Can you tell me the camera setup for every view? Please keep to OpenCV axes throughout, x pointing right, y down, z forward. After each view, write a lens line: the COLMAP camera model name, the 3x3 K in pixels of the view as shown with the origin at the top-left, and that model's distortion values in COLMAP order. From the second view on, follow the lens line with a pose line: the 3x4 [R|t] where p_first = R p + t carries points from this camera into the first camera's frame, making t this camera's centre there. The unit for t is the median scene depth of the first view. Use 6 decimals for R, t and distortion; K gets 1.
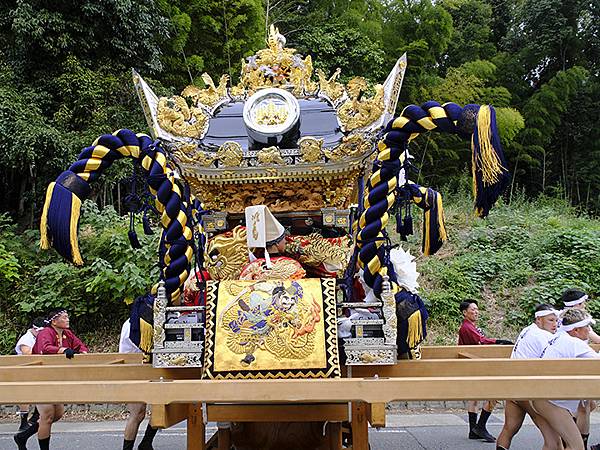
lens RADIAL K [[532.5, 0, 300.0], [0, 532.5, 225.0], [0, 0, 1]] dist [-0.001505, 0.000839]
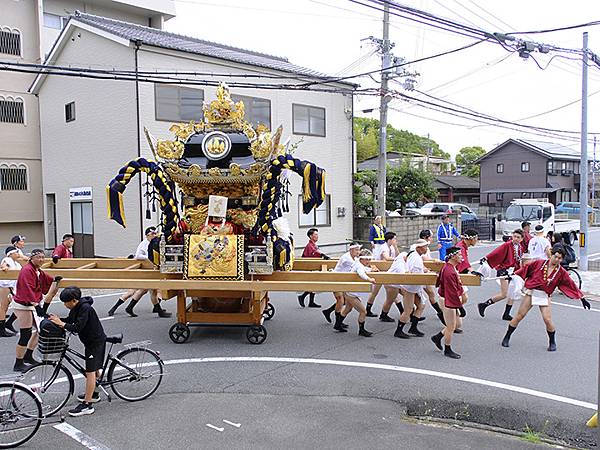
lens RADIAL K [[532.5, 0, 300.0], [0, 532.5, 225.0], [0, 0, 1]] dist [-0.001505, 0.000839]
pose [[0.999776, 0.016654, 0.013056, 0.250992], [-0.019107, 0.975616, 0.218649, -0.395605], [-0.009096, -0.218850, 0.975716, -1.039156]]
